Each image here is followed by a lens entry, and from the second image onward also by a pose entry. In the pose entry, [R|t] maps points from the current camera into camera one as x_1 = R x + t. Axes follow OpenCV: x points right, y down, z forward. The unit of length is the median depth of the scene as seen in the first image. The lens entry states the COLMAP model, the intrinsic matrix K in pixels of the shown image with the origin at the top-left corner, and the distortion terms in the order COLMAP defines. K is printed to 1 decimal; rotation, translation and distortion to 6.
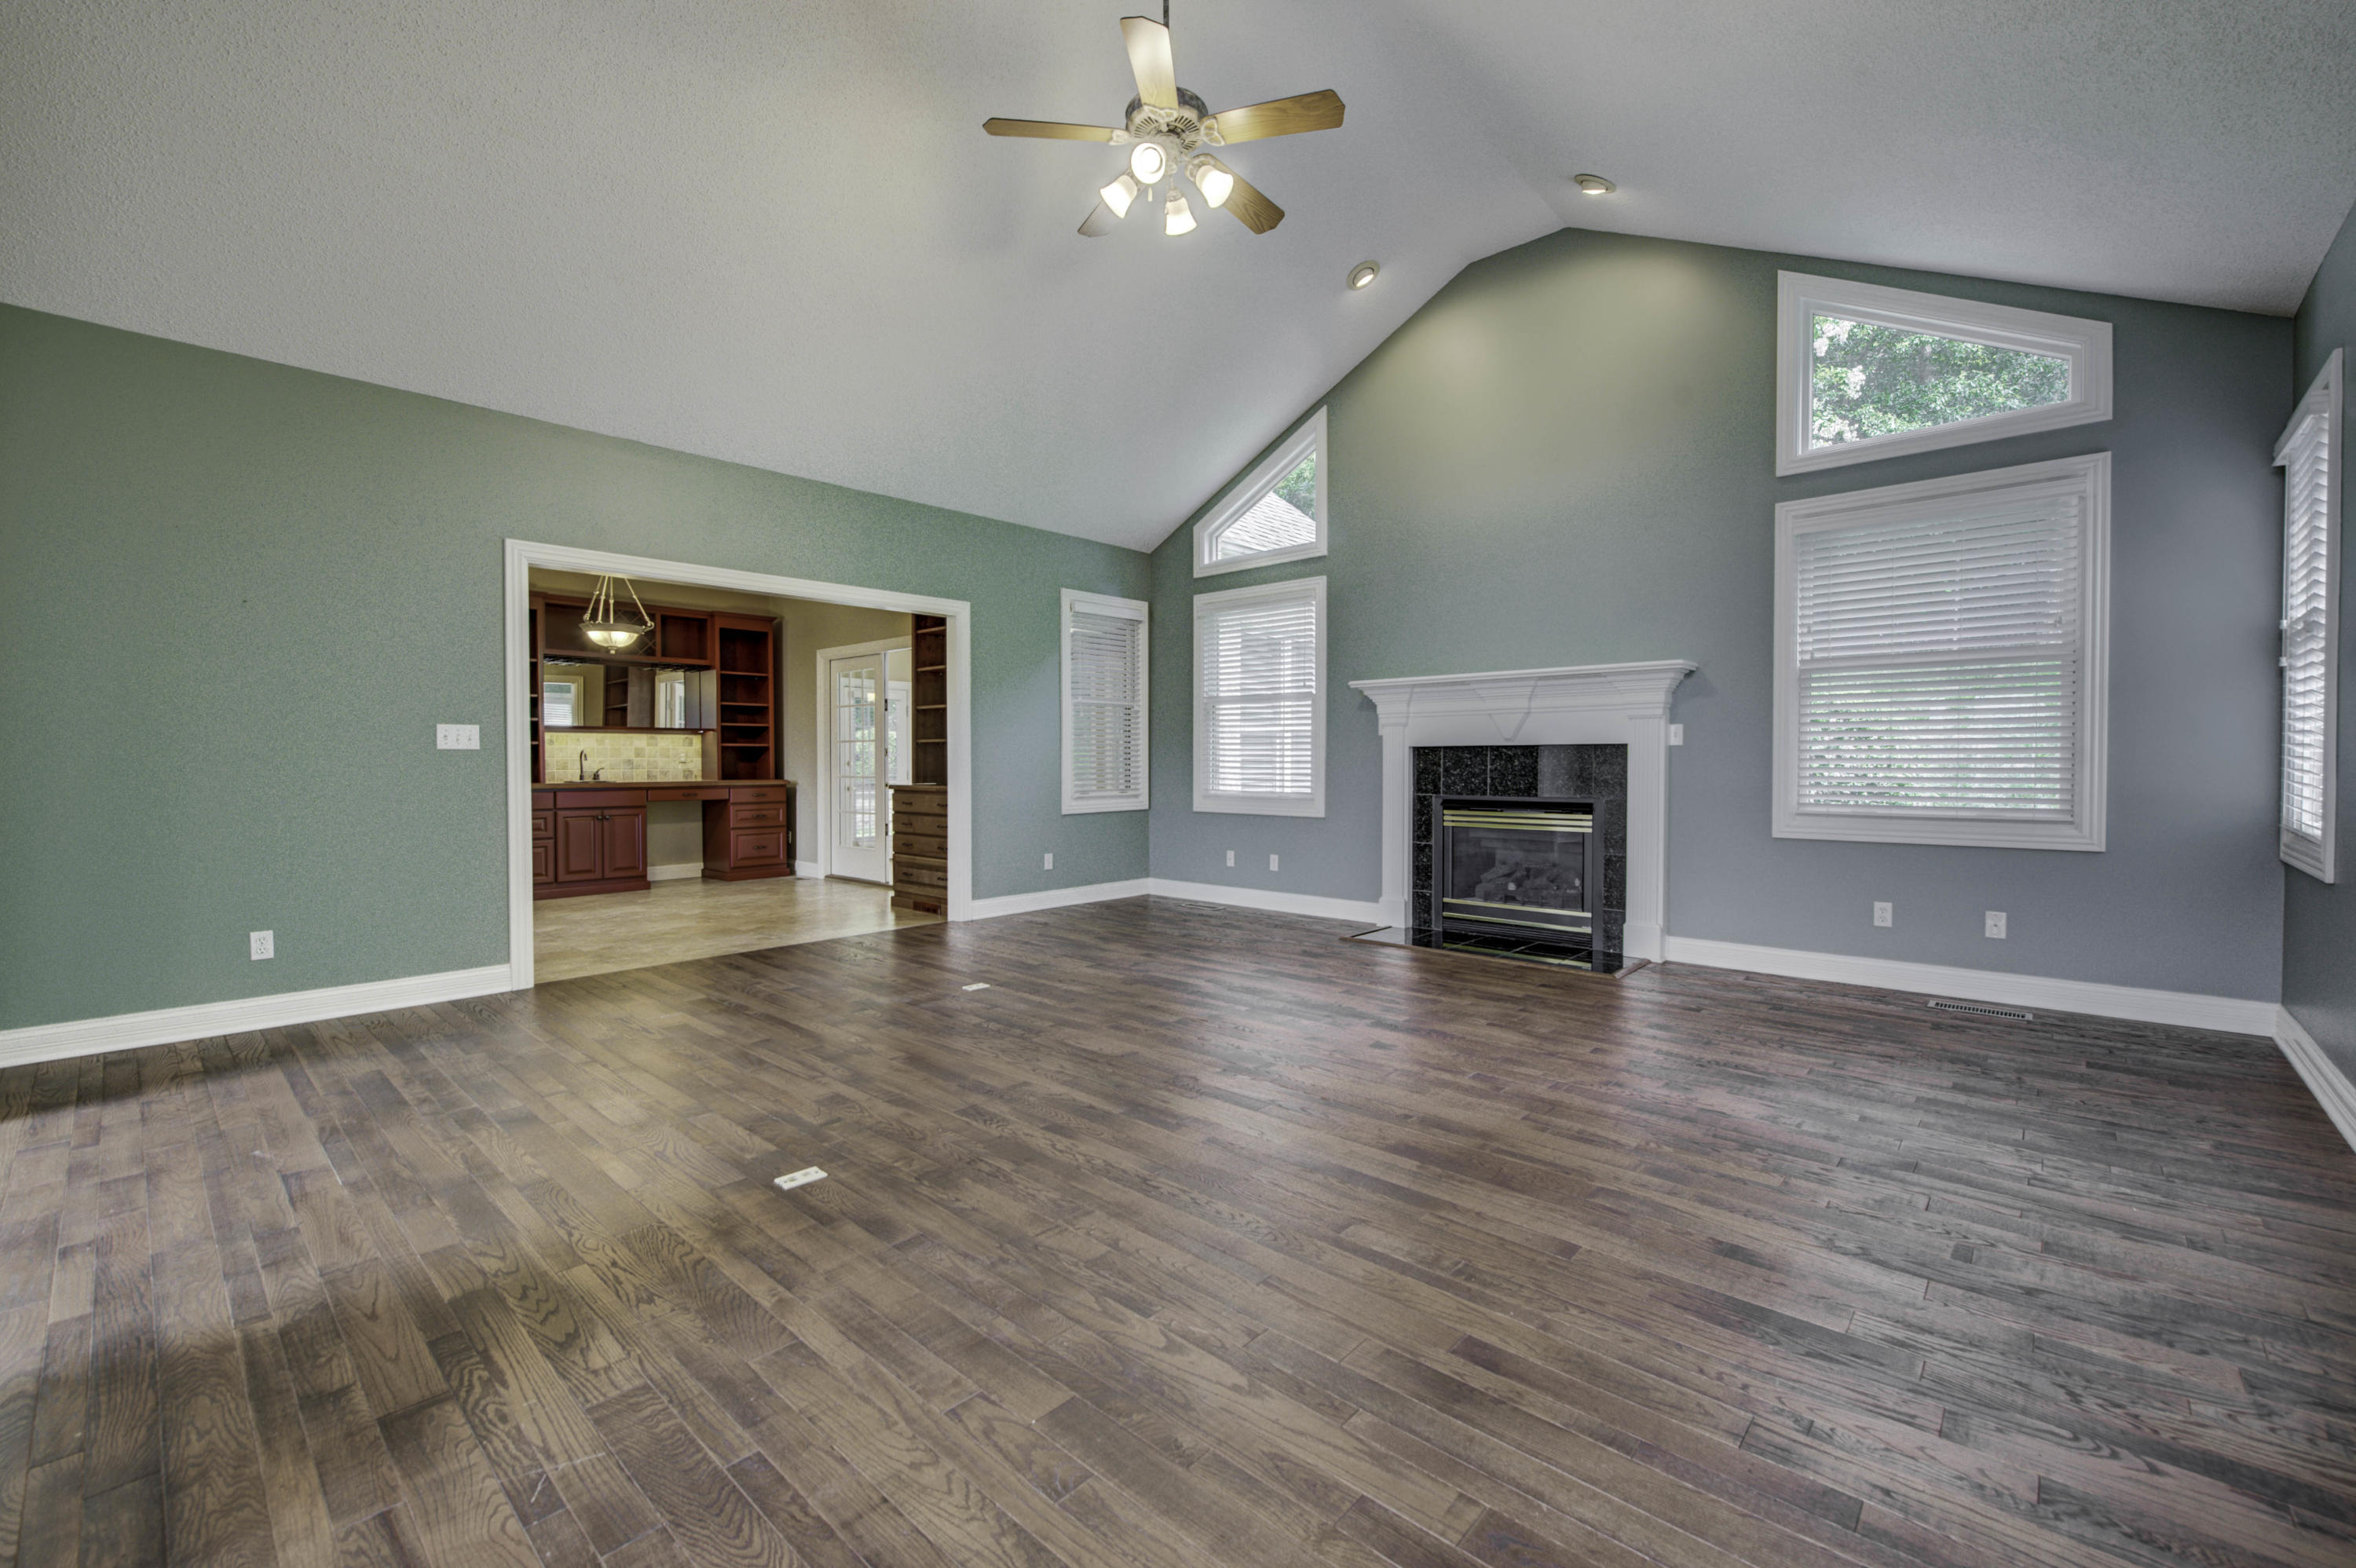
lens RADIAL K [[964.6, 0, 1178.0], [0, 964.6, 779.7], [0, 0, 1]] dist [0.000555, 0.000426]
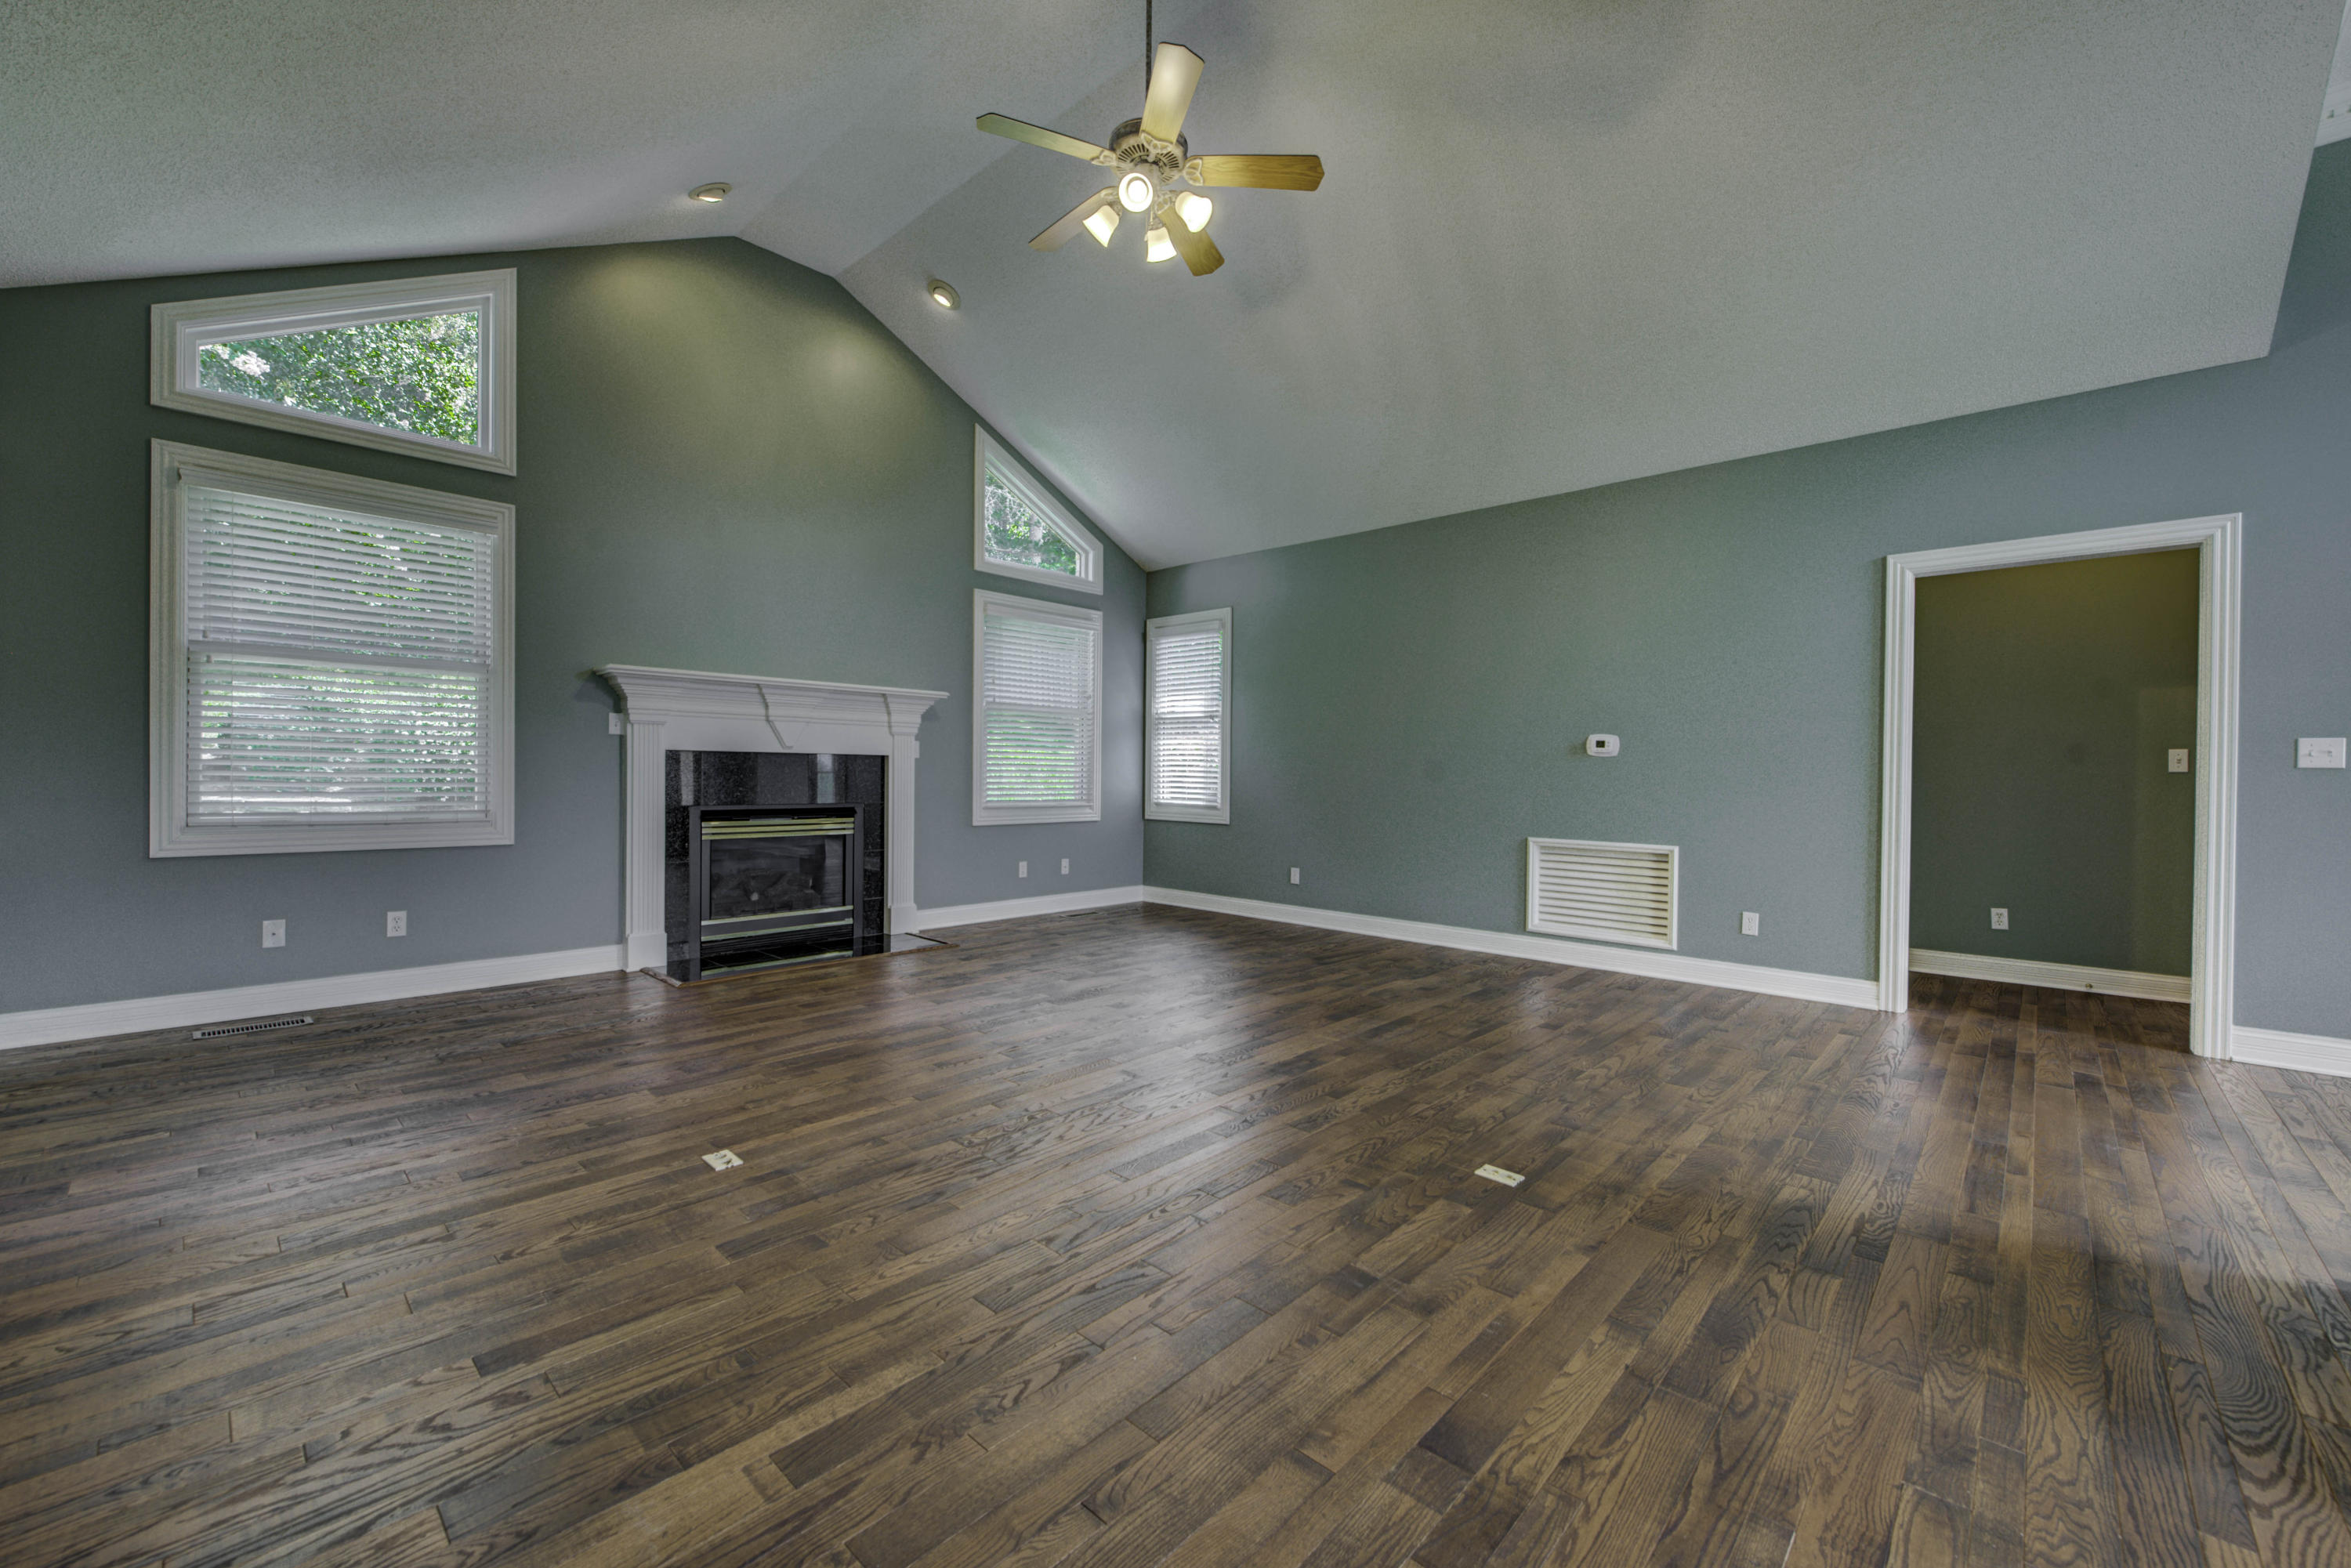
lens RADIAL K [[930.5, 0, 1172.5], [0, 930.5, 772.0], [0, 0, 1]] dist [0.008166, -0.001204]
pose [[0.010184, 0.004109, 0.999940, -0.882577], [0.008054, 0.999959, -0.004192, -0.012116], [-0.999916, 0.008096, 0.010151, 0.843803]]
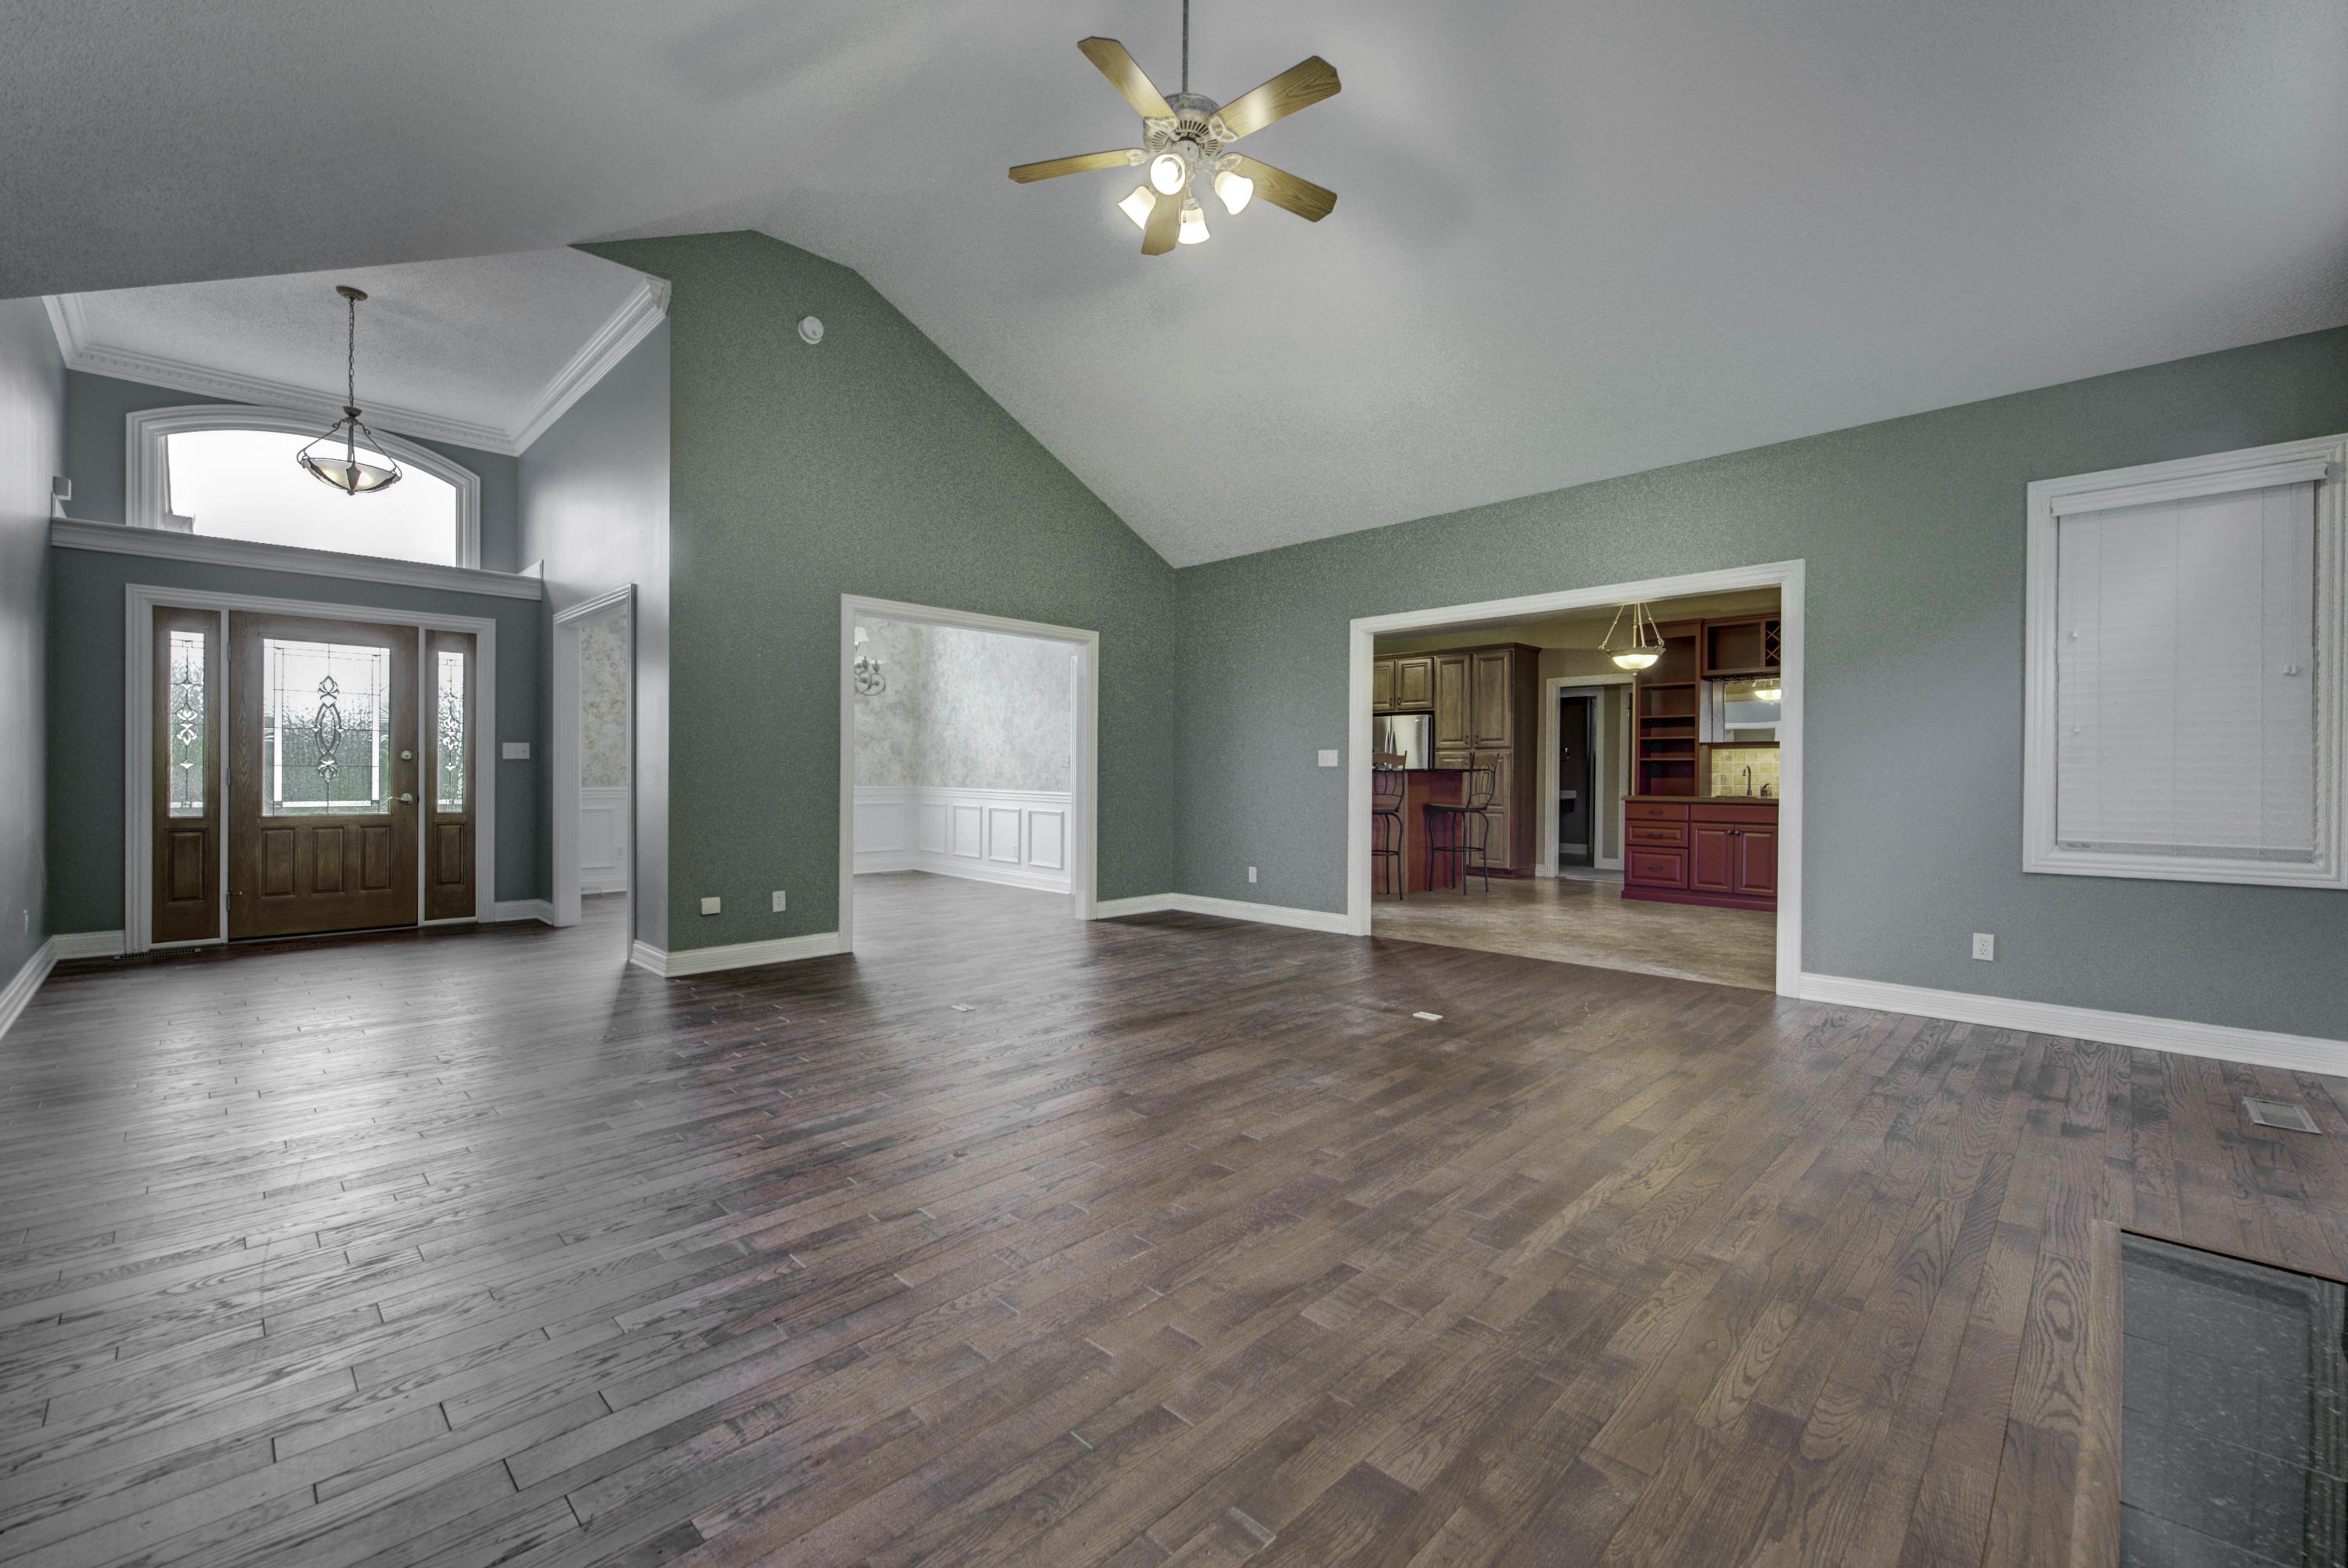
lens RADIAL K [[969.1, 0, 1184.3], [0, 969.1, 783.6], [0, 0, 1]] dist [0.002567, 0.000785]
pose [[-0.034692, 0.014355, -0.999295, 0.864948], [-0.026466, 0.999533, 0.015277, -0.023839], [0.999048, 0.026978, -0.034296, 0.919192]]
